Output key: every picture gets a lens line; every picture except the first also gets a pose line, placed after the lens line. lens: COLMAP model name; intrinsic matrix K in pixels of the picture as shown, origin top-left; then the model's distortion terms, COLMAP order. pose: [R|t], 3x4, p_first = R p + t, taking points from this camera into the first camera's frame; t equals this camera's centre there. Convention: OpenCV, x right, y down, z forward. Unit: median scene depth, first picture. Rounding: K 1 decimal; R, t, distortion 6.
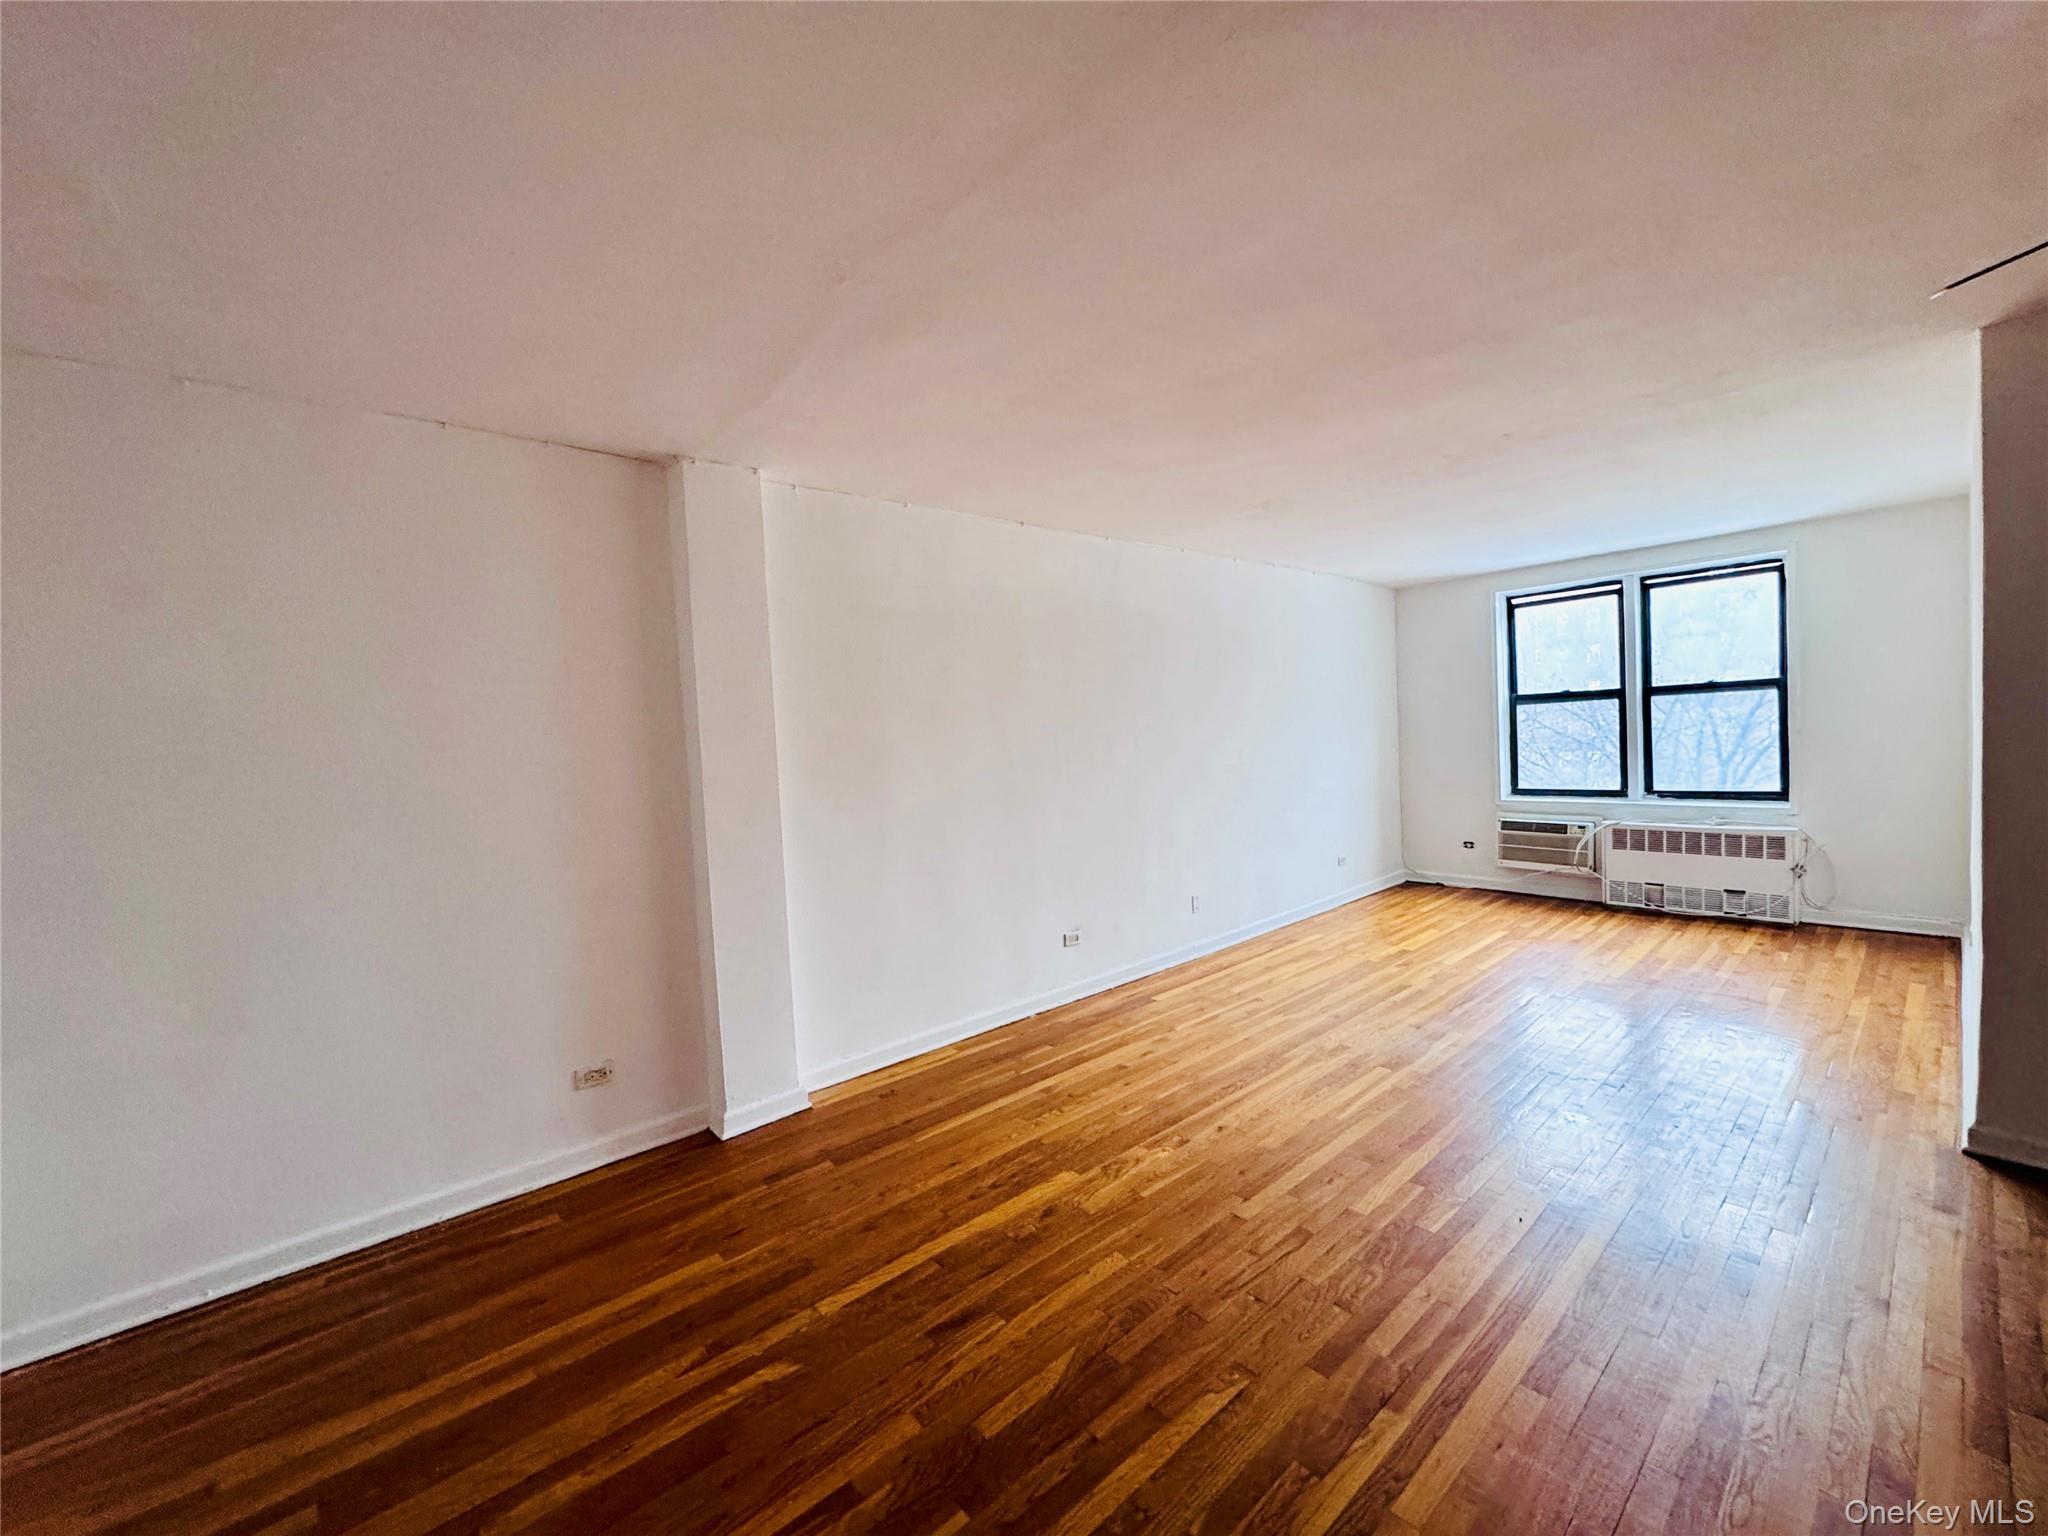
lens RADIAL K [[819.6, 0, 1017.4], [0, 819.6, 764.6], [0, 0, 1]] dist [-0.011061, 0.002263]
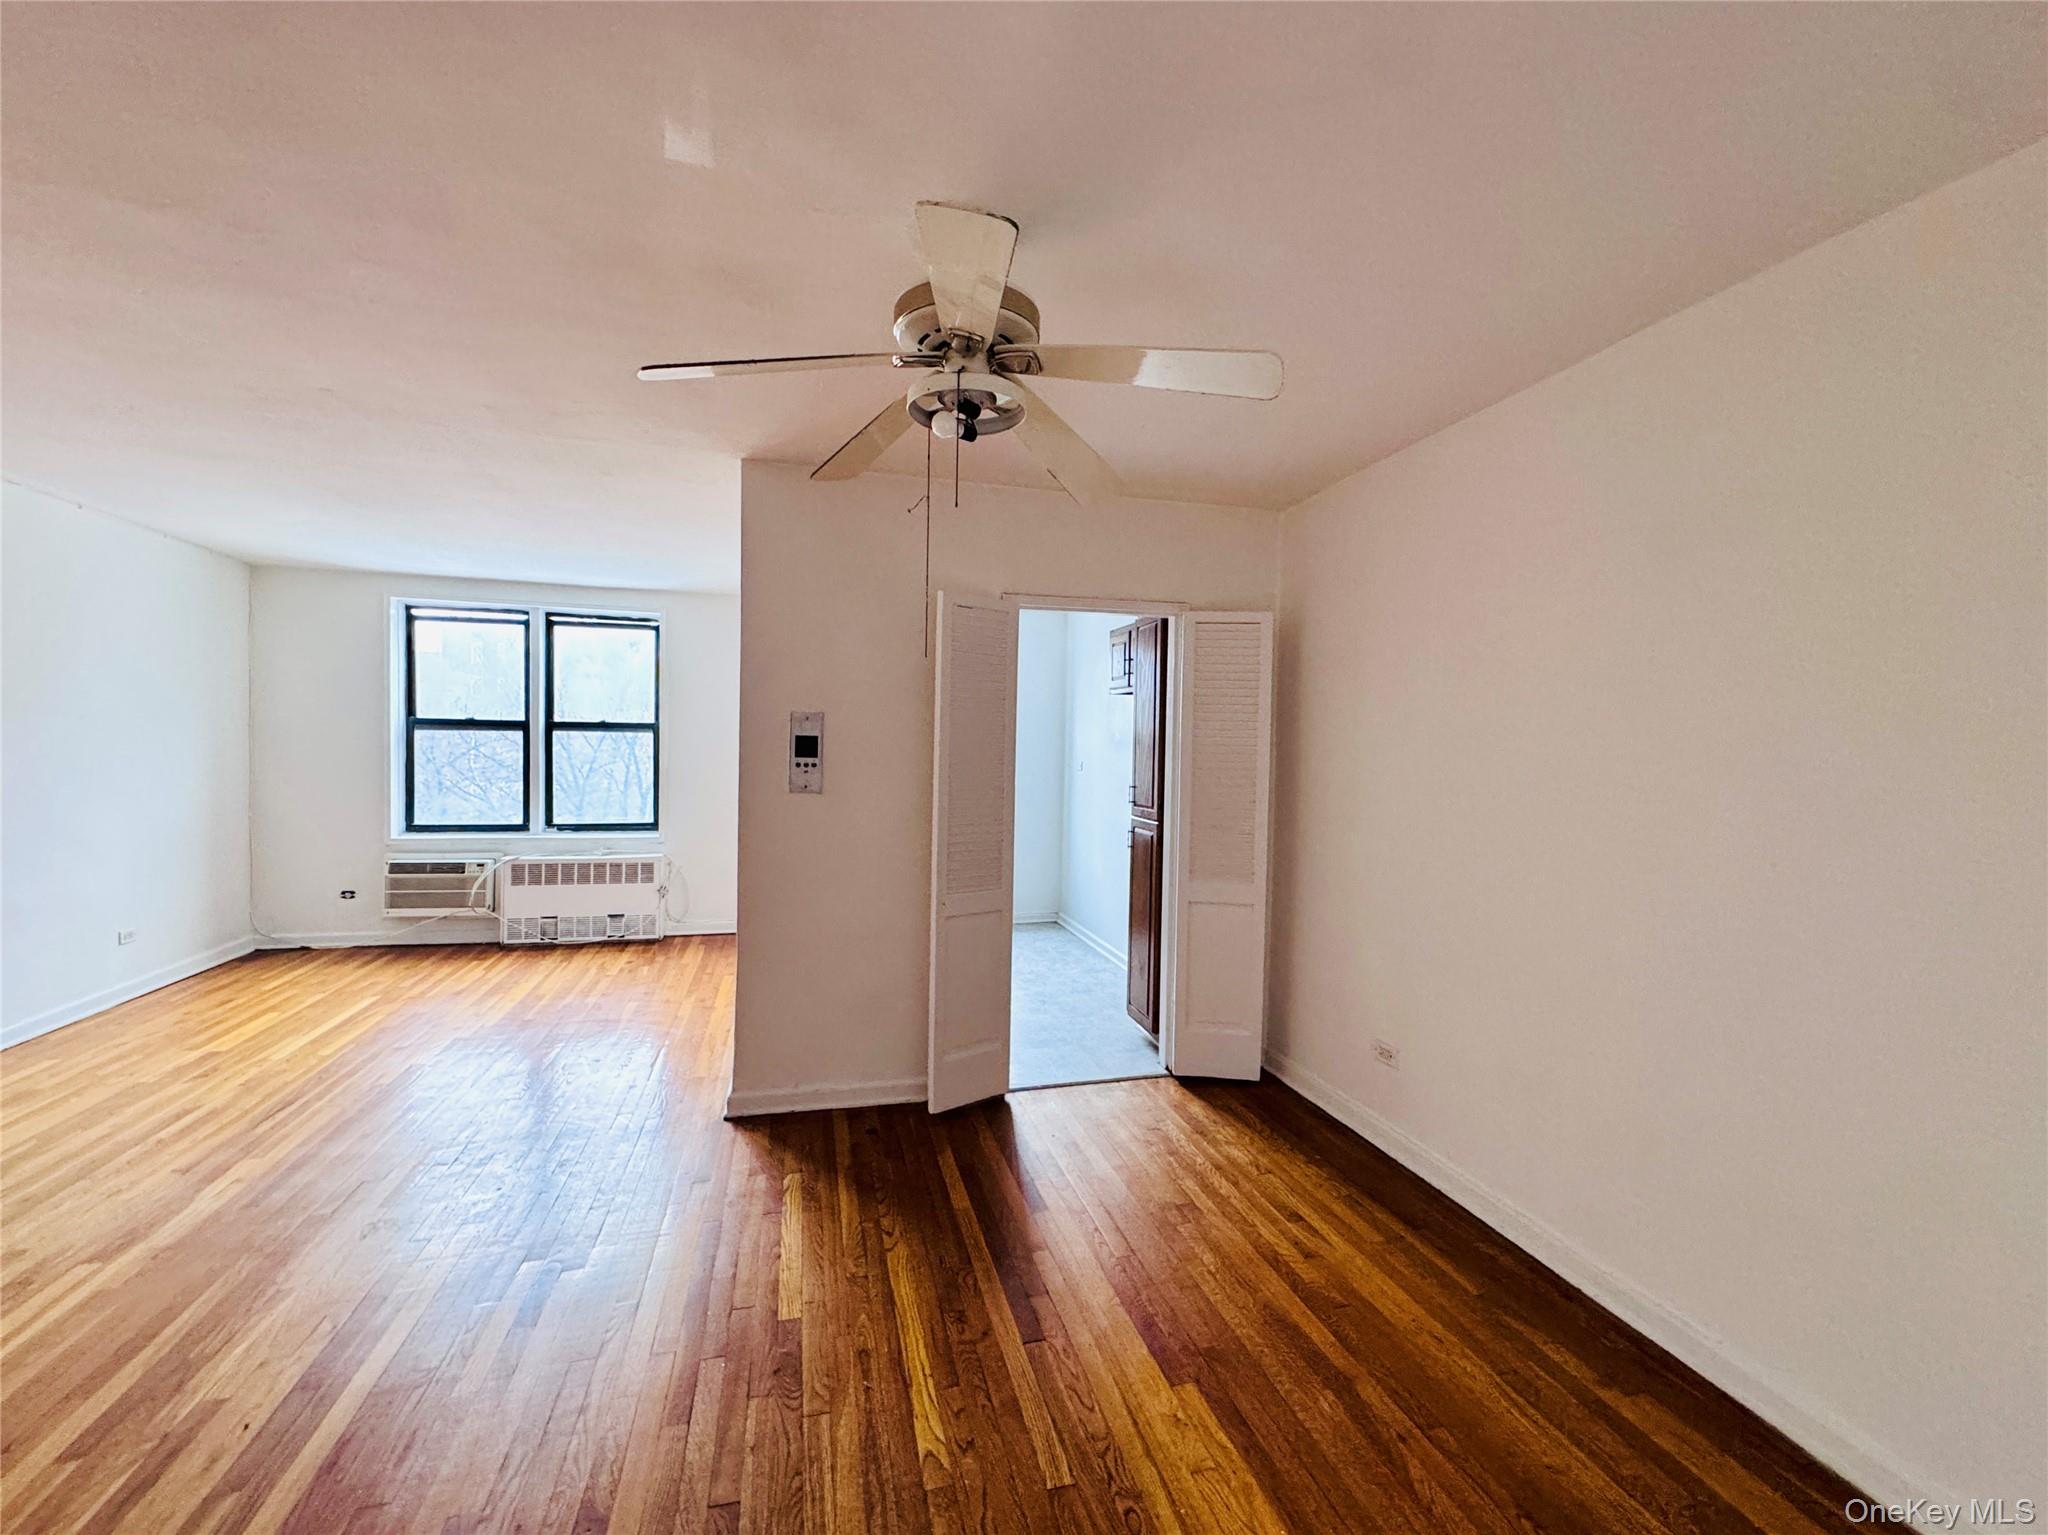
lens RADIAL K [[819.6, 0, 1050.1], [0, 819.6, 784.7], [0, 0, 1]] dist [-0.011061, 0.002263]
pose [[0.409607, 0.017014, 0.912103, 0.115152], [-0.007129, 0.999855, -0.015450, -0.006731], [-0.912234, -0.000174, 0.409669, 0.019032]]
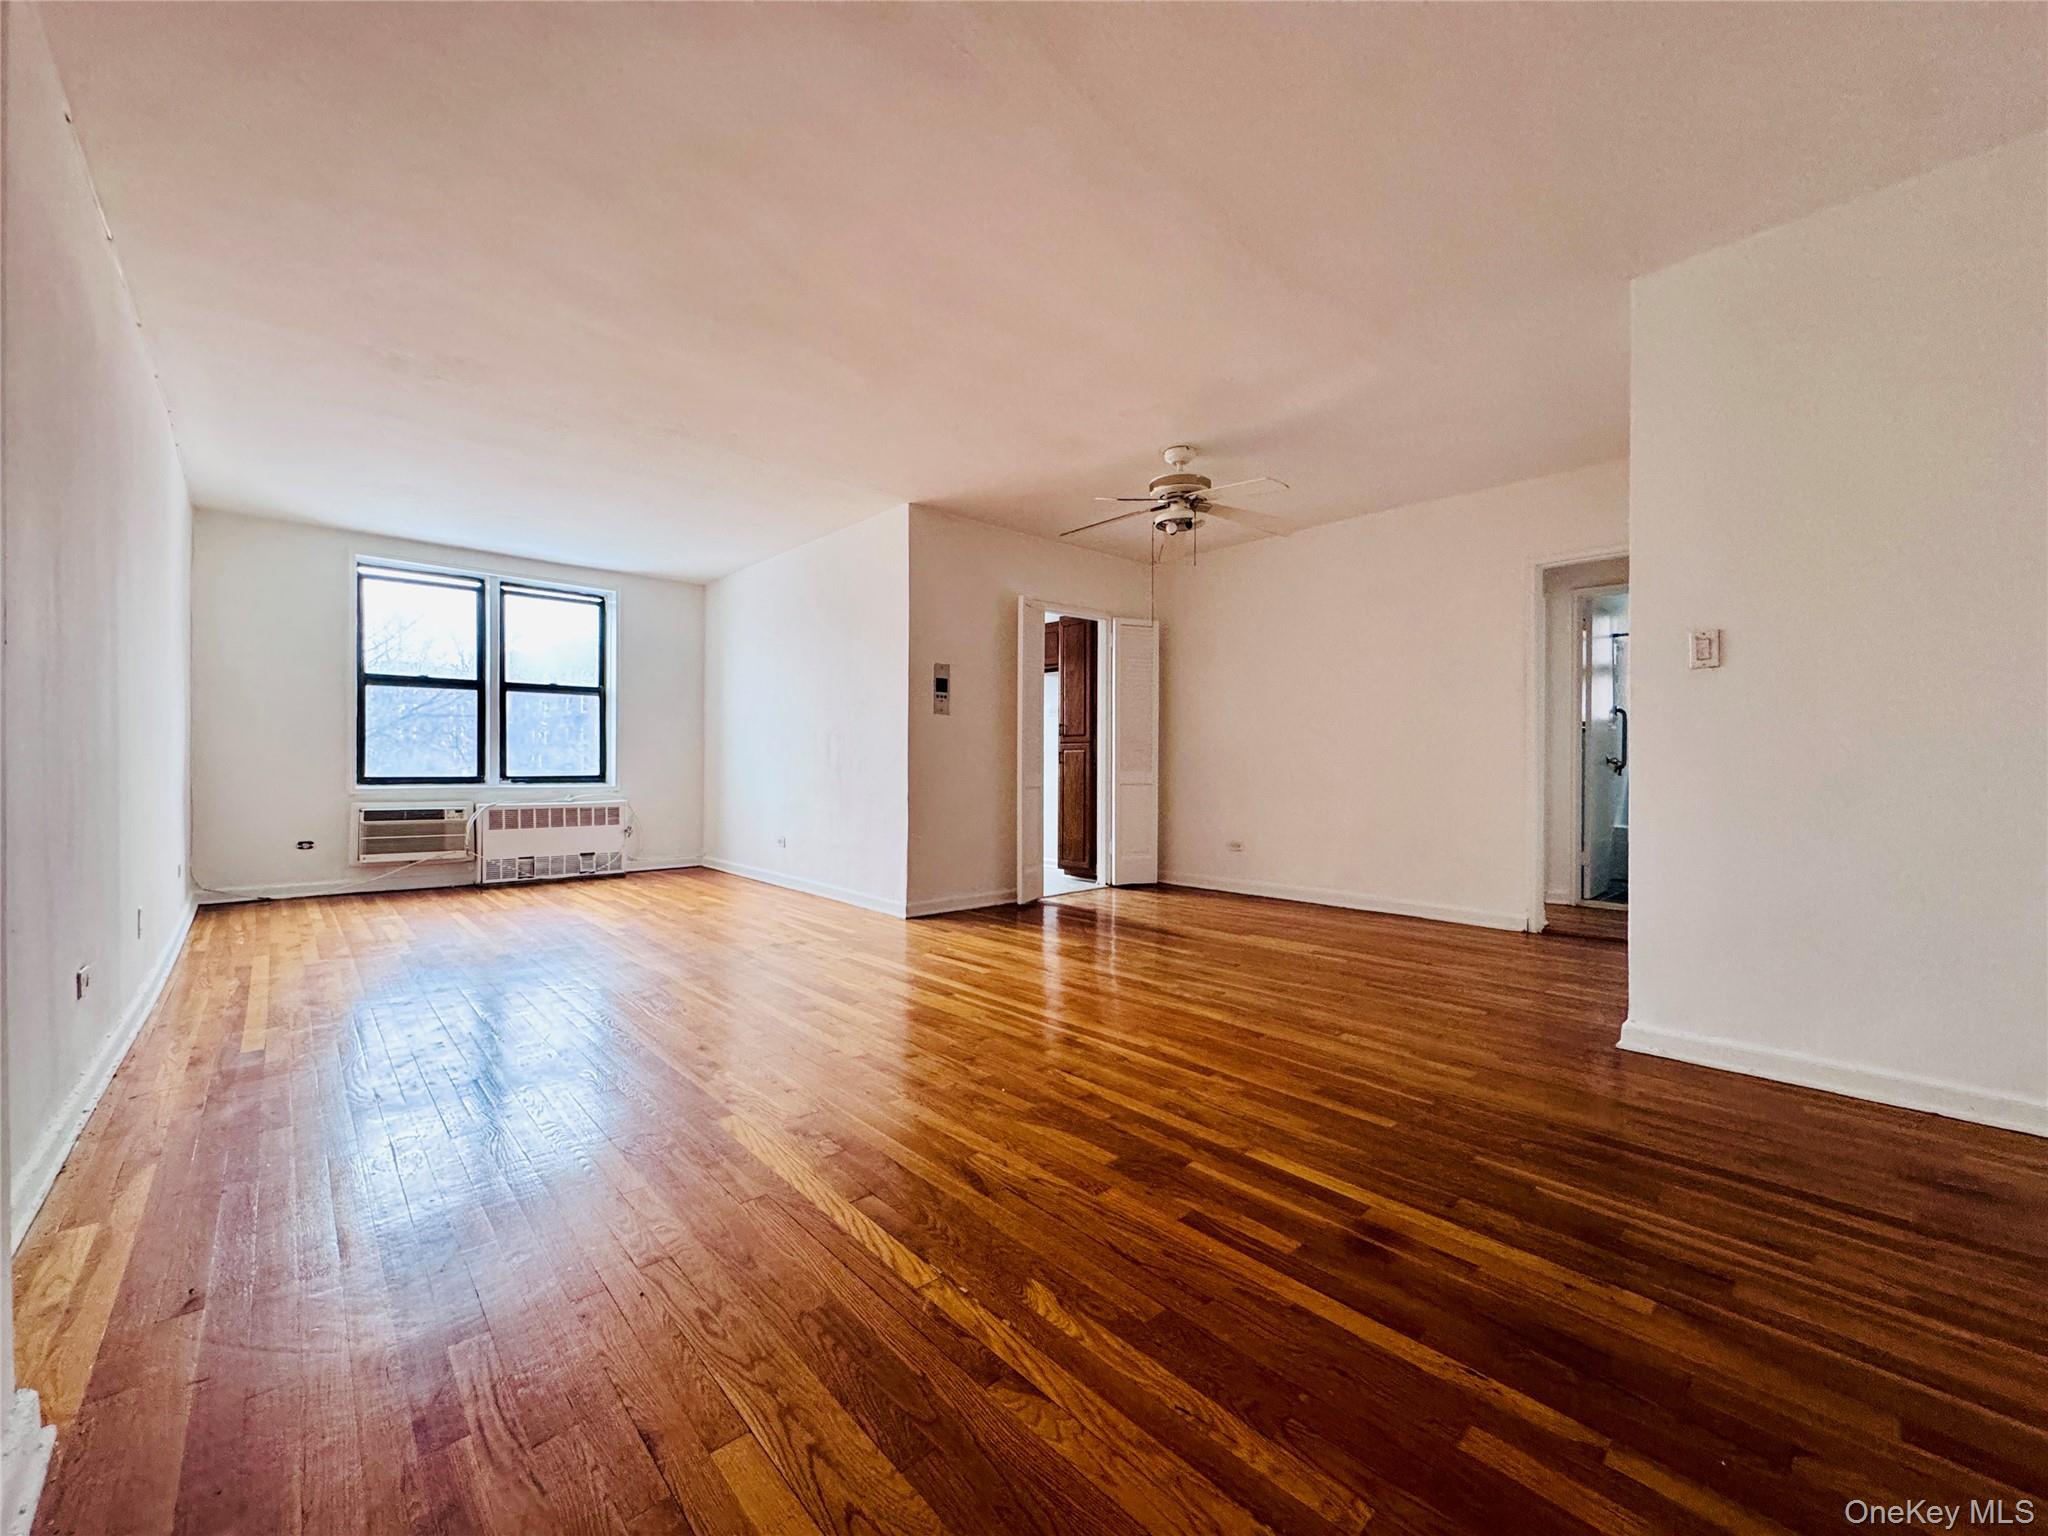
lens RADIAL K [[819.6, 0, 1032.9], [0, 819.6, 775.4], [0, 0, 1]] dist [-0.011061, 0.002263]
pose [[-0.042628, 0.039797, 0.998298, -0.386059], [0.034866, 0.998657, -0.038323, 0.106913], [-0.998482, 0.033173, -0.043959, 0.372195]]
